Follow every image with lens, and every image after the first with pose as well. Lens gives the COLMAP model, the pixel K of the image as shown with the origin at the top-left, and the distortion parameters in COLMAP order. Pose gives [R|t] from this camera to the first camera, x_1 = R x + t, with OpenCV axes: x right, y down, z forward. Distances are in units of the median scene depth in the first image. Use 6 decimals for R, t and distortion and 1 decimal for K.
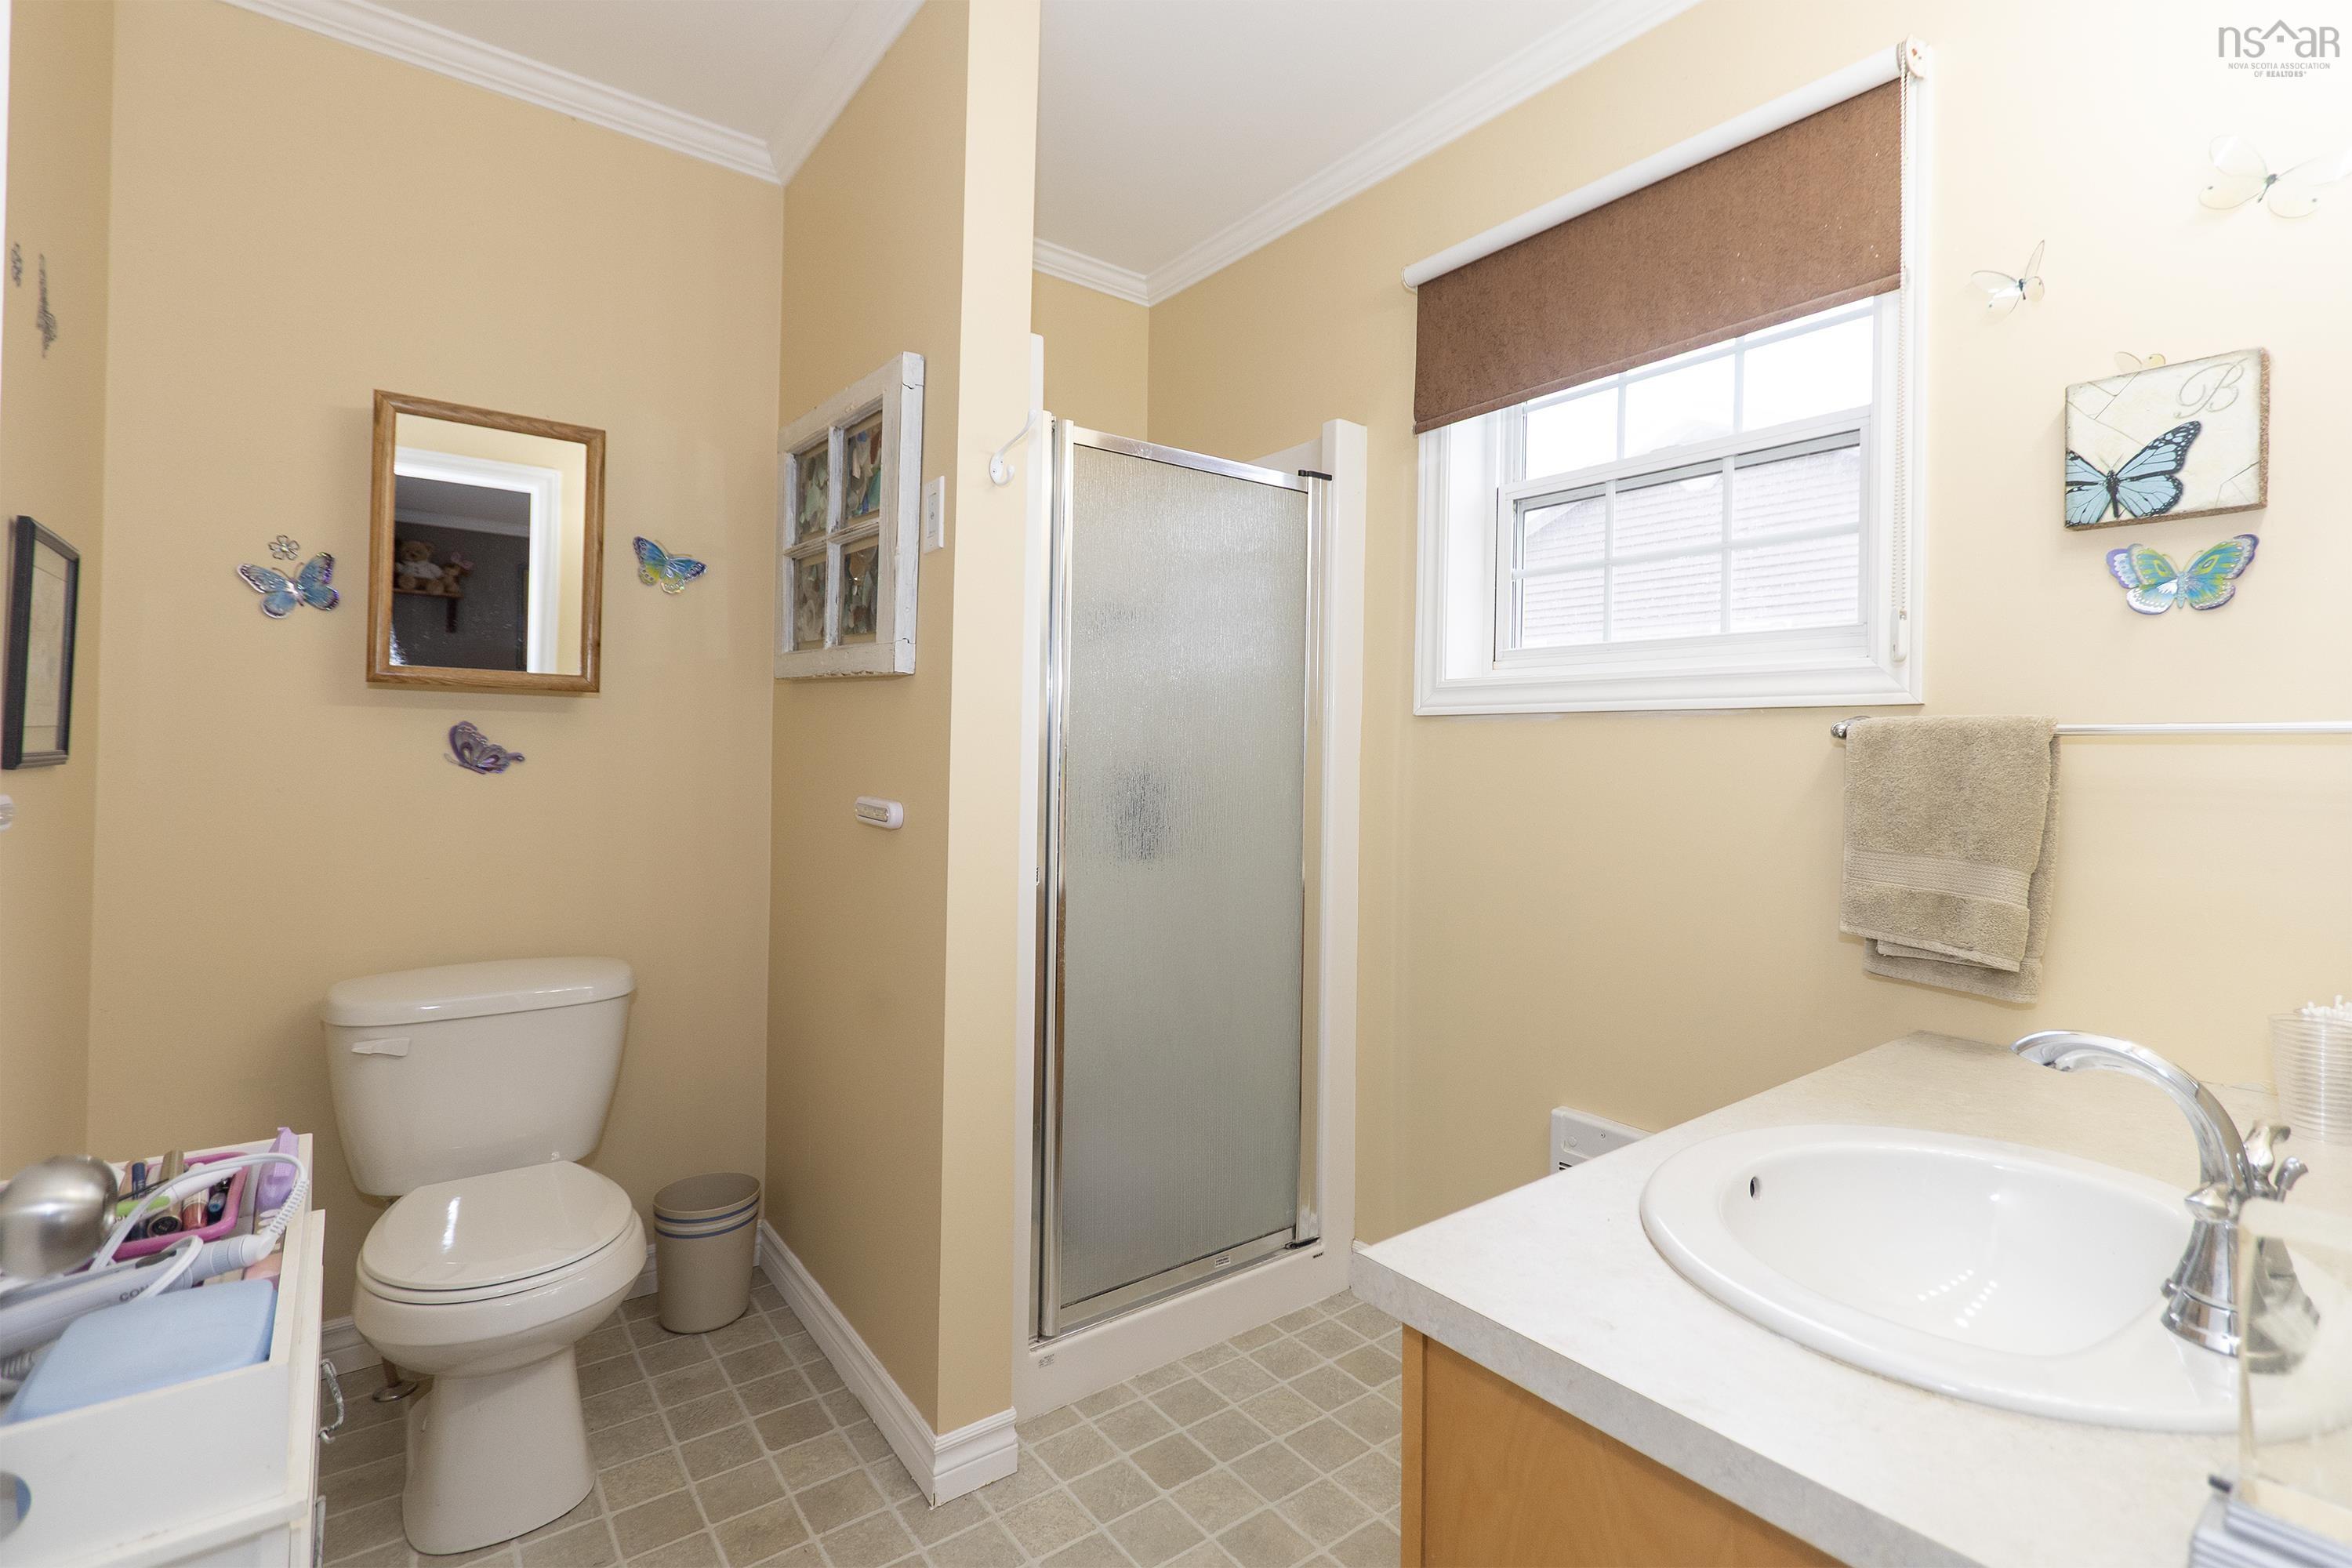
lens RADIAL K [[1076.4, 0, 1169.4], [0, 1076.4, 773.0], [0, 0, 1]] dist [-0.002307, -0.001530]
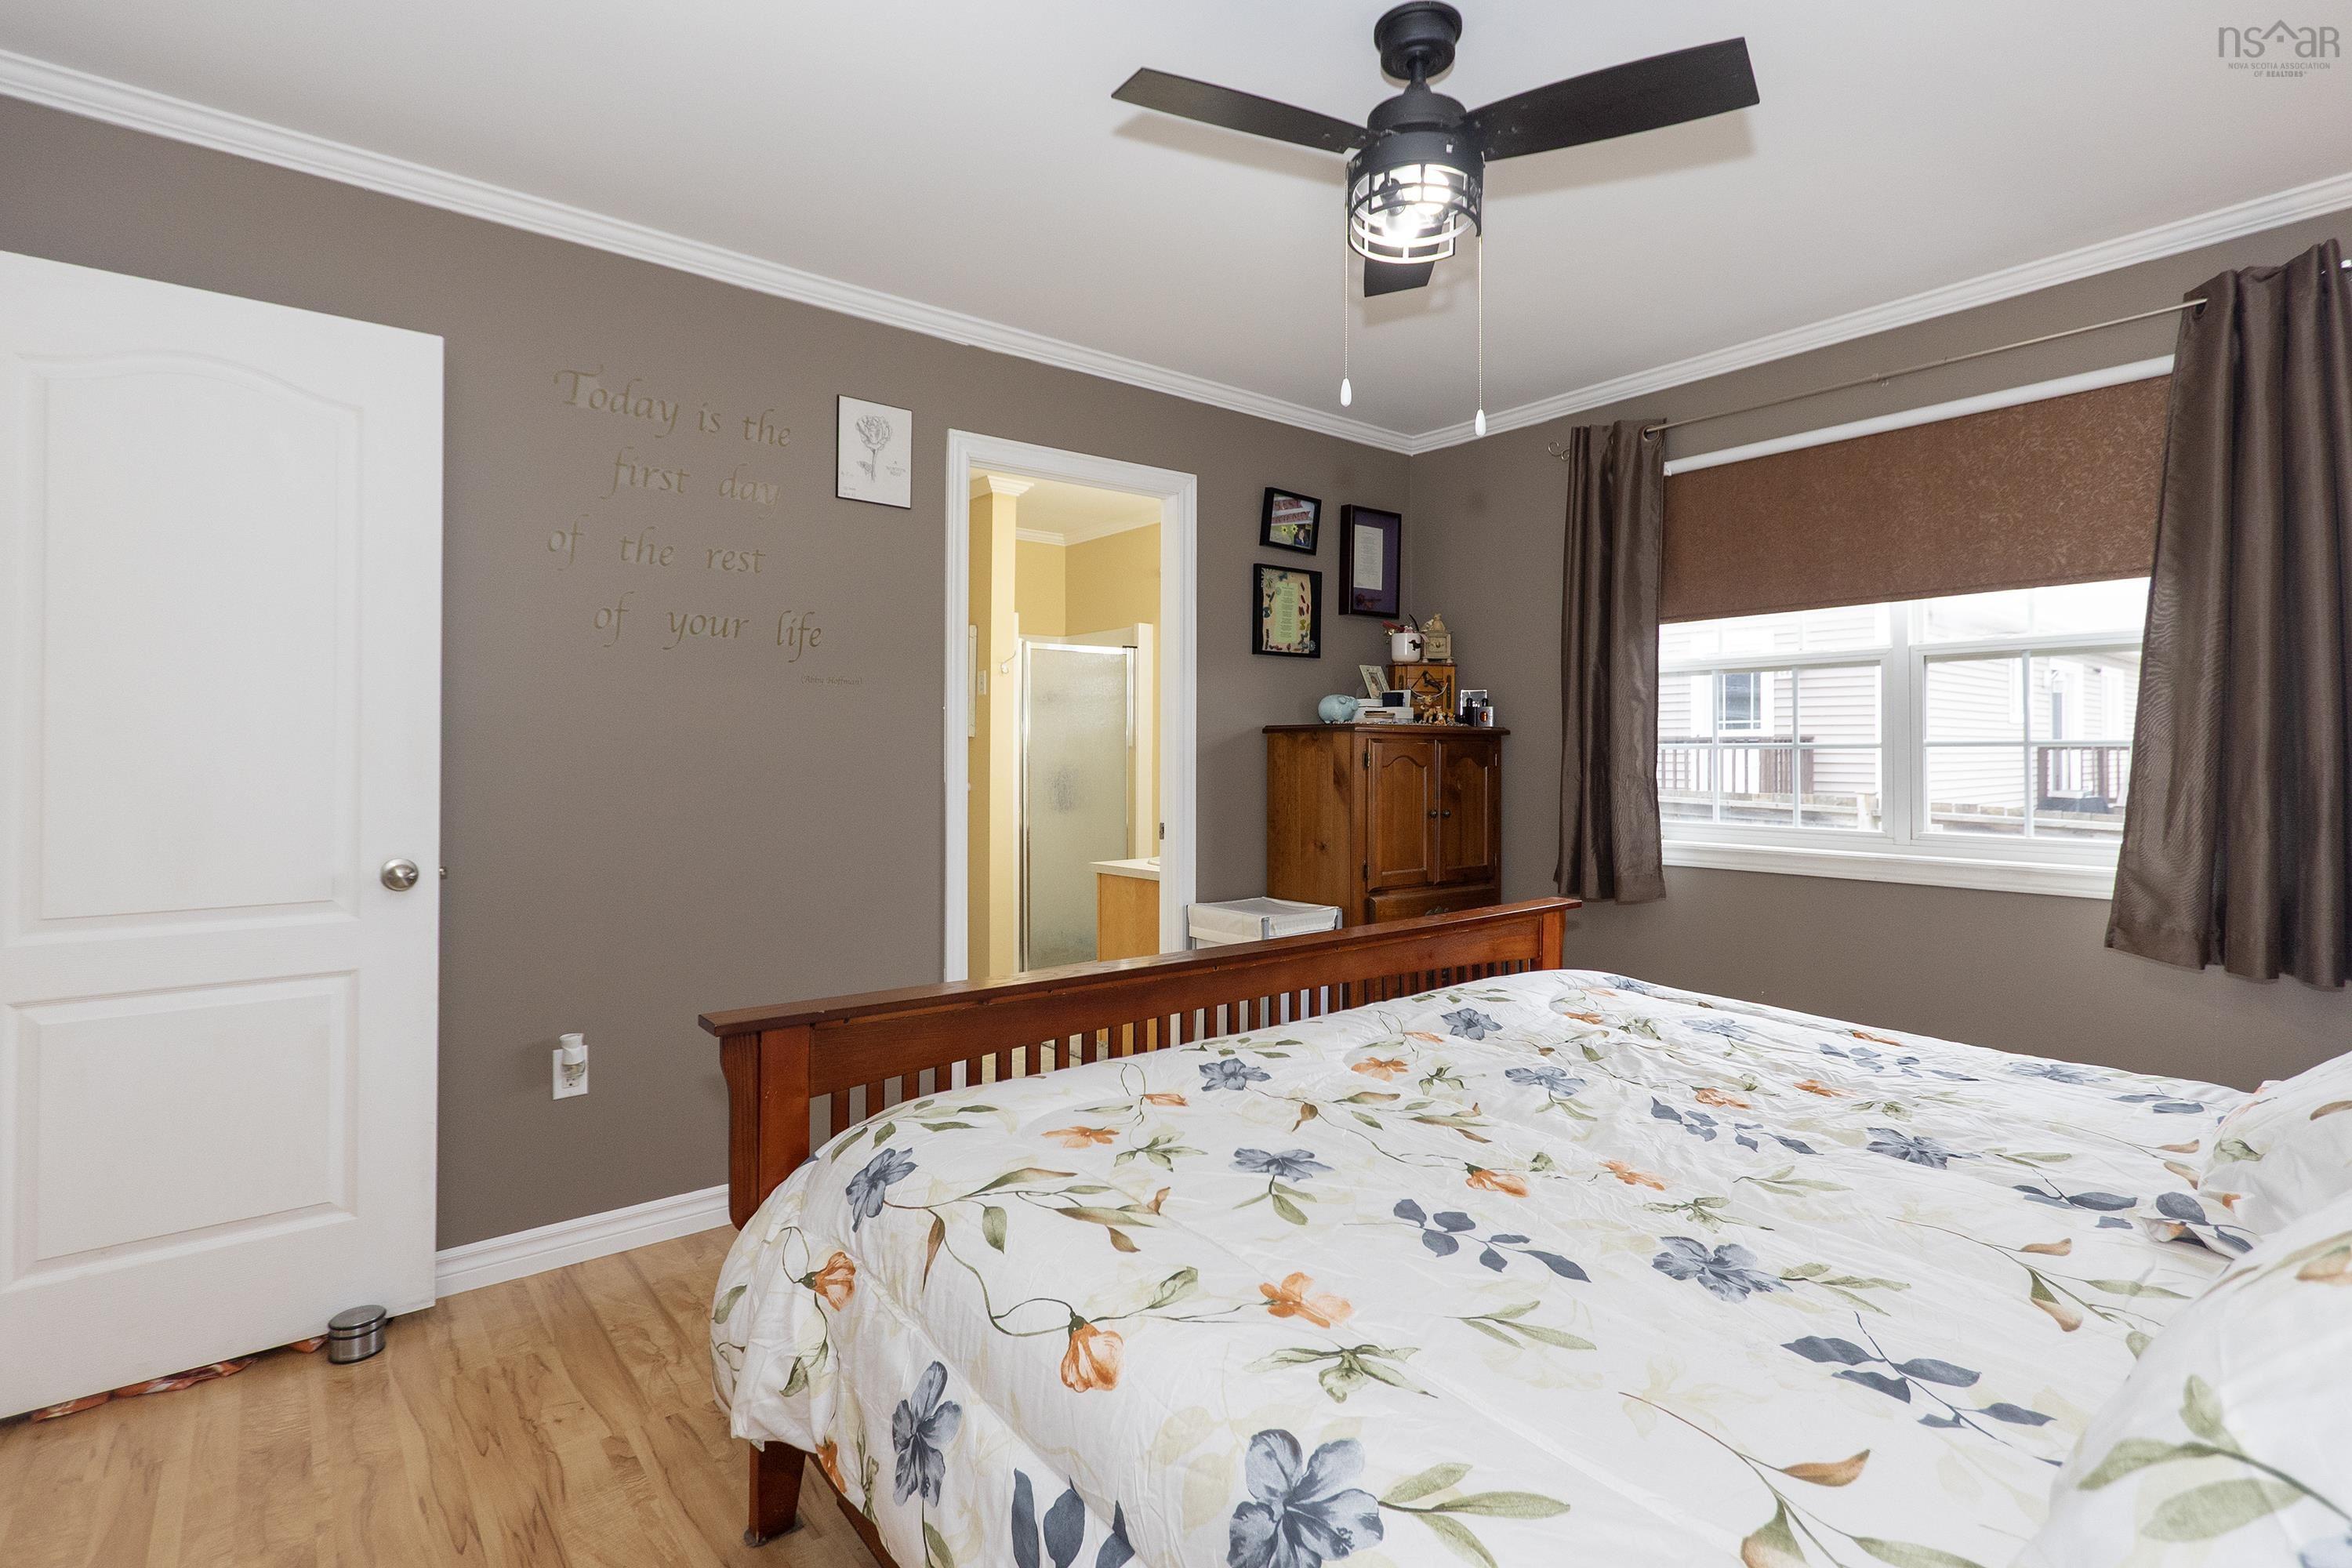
lens RADIAL K [[1076.4, 0, 1159.5], [0, 1076.4, 781.7], [0, 0, 1]] dist [-0.002307, -0.001530]
pose [[0.999697, -0.015305, 0.019290, 0.144096], [0.014972, 0.999738, 0.017287, -0.011159], [-0.019550, -0.016993, 0.999664, -1.386978]]
